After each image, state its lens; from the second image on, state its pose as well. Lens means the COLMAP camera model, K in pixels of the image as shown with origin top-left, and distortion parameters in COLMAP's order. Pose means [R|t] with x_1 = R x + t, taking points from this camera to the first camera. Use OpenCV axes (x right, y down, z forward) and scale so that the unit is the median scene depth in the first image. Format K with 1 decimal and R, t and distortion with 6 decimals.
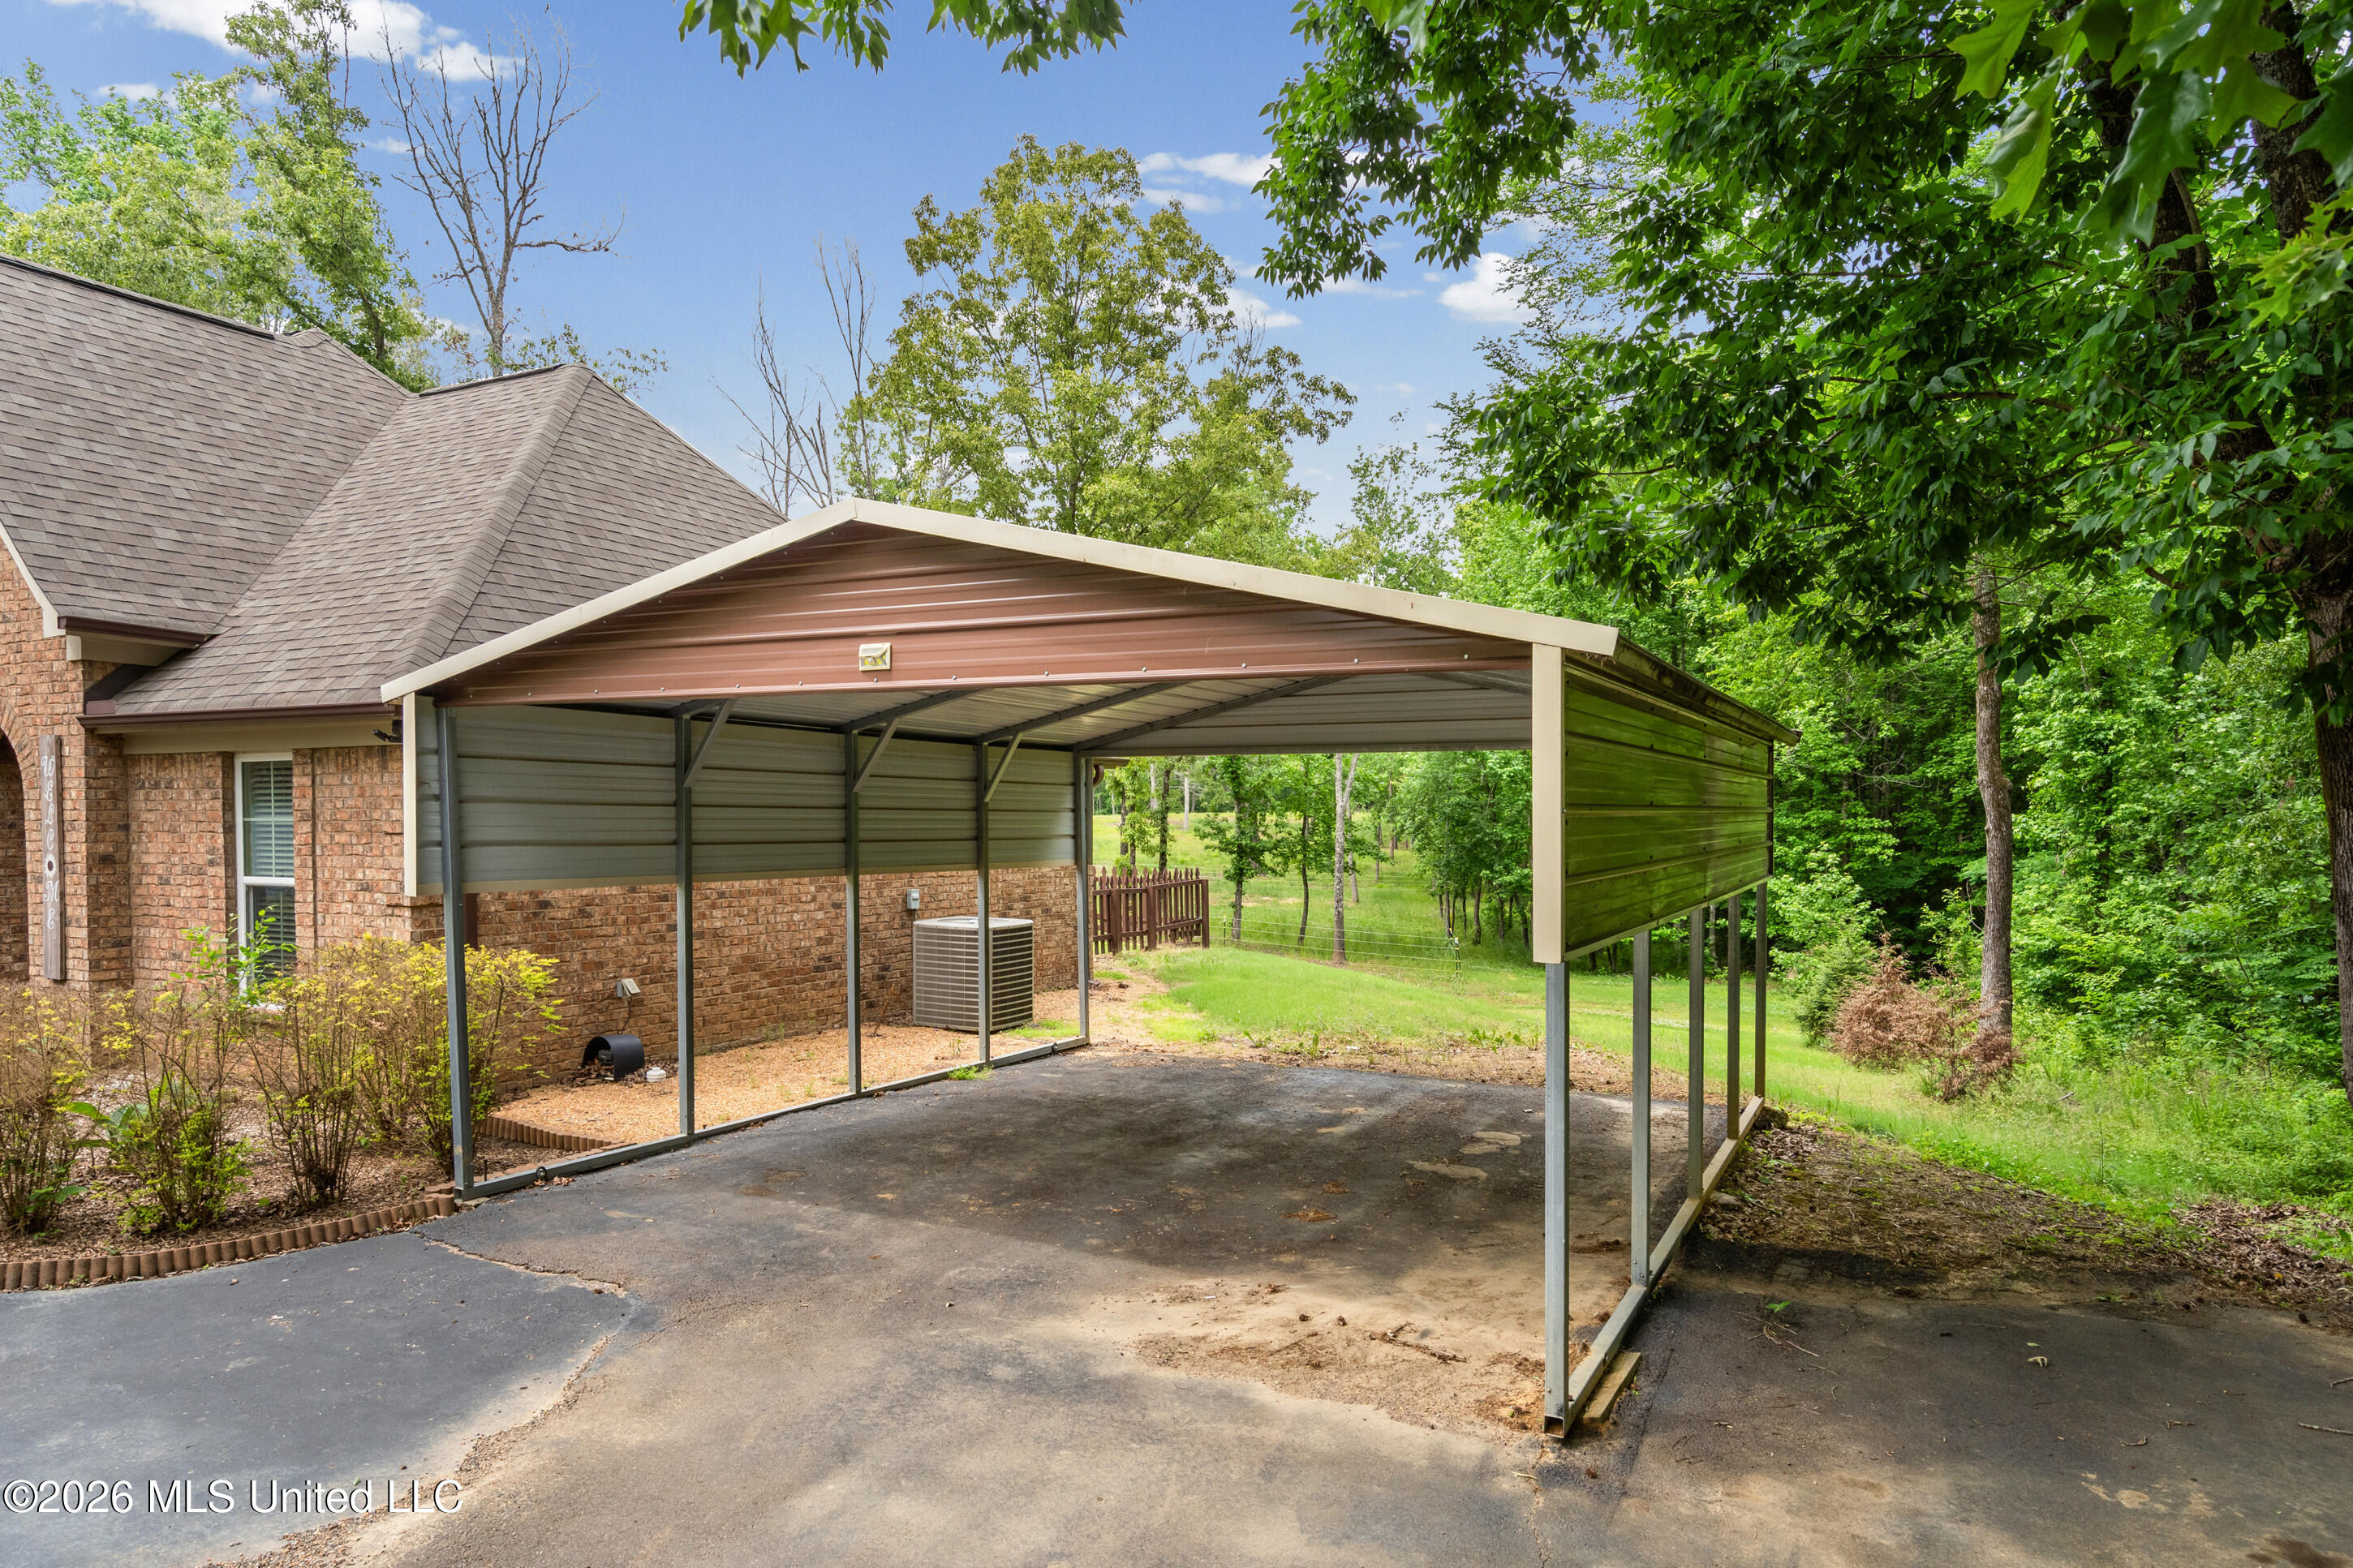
lens RADIAL K [[1480.1, 0, 1132.7], [0, 1480.1, 803.5], [0, 0, 1]] dist [0.005784, 0.000473]
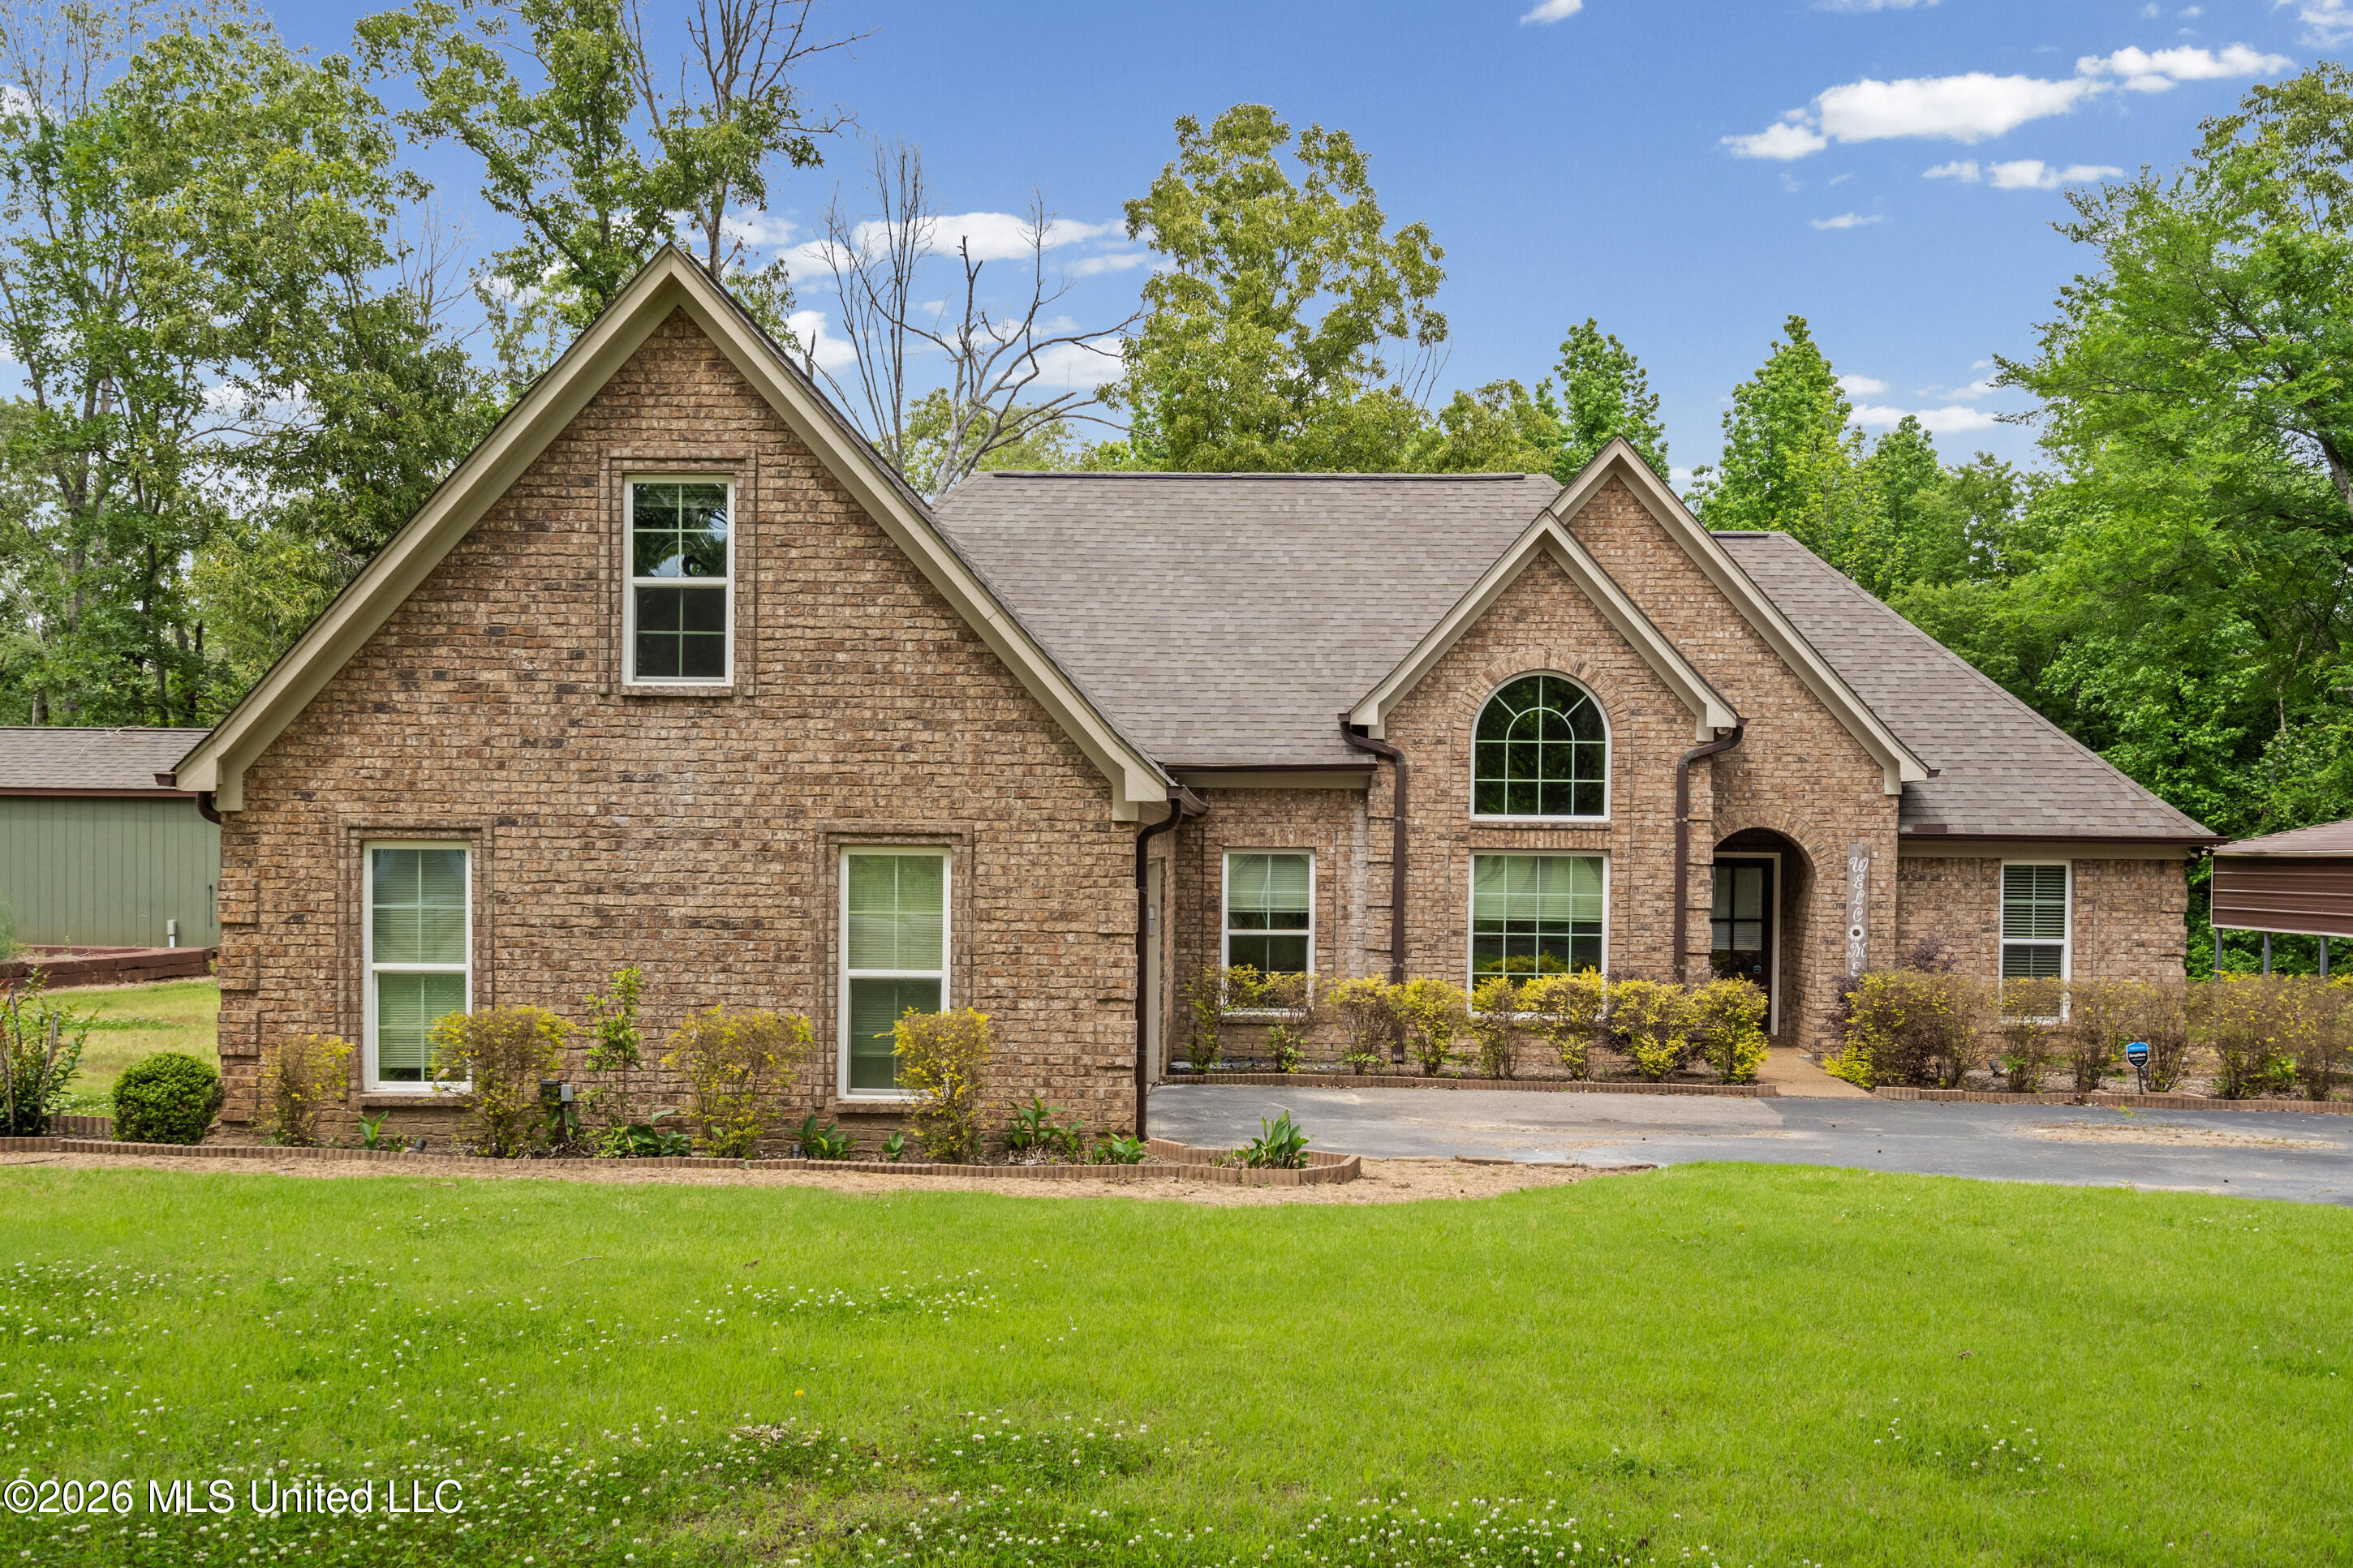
lens RADIAL K [[2284.2, 0, 1254.3], [0, 2284.2, 772.4], [0, 0, 1]] dist [-0.006138, -0.003480]
pose [[0.892418, 0.023594, 0.450593, -0.686365], [-0.014630, 0.999620, -0.023367, -0.016537], [-0.450973, 0.014261, 0.892424, -0.224647]]
